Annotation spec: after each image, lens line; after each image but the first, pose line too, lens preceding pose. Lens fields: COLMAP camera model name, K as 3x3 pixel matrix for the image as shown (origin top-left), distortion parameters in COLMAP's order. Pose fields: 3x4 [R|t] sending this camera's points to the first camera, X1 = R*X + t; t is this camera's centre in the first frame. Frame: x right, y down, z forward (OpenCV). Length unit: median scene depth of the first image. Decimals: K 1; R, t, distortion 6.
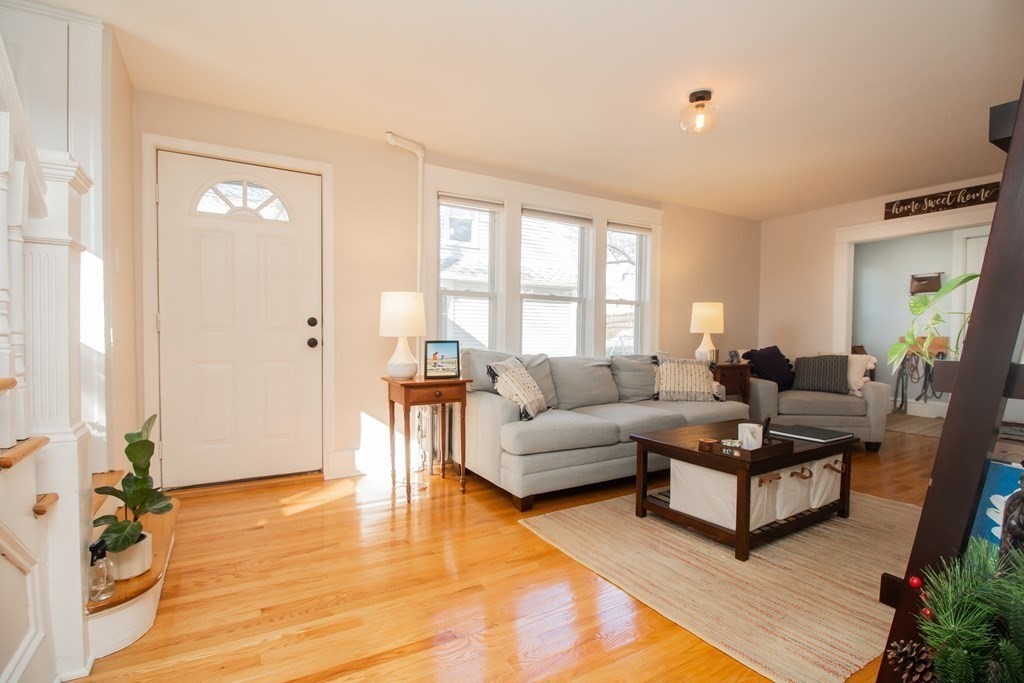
lens RADIAL K [[473.9, 0, 507.6], [0, 473.9, 346.9], [0, 0, 1]] dist [-0.014058, -0.000616]
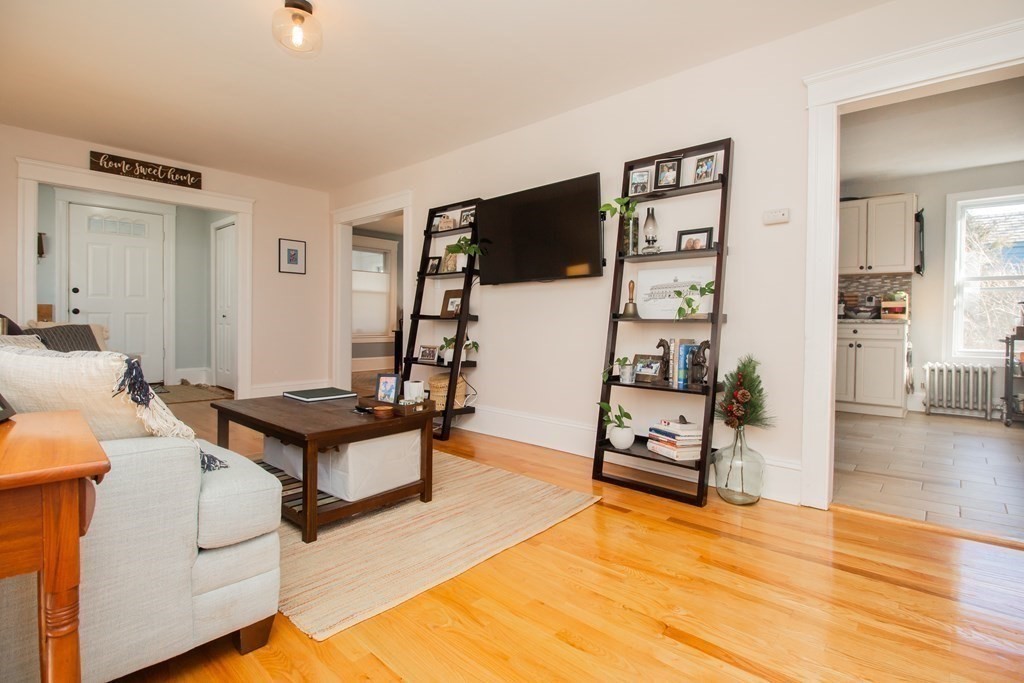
lens RADIAL K [[489.0, 0, 516.3], [0, 489.0, 328.7], [0, 0, 1]] dist [-0.001481, -0.009110]
pose [[-0.298482, -0.027526, 0.954018, -0.336674], [0.007632, 0.999483, 0.031226, 0.003544], [-0.954385, 0.016601, -0.298118, 0.576447]]
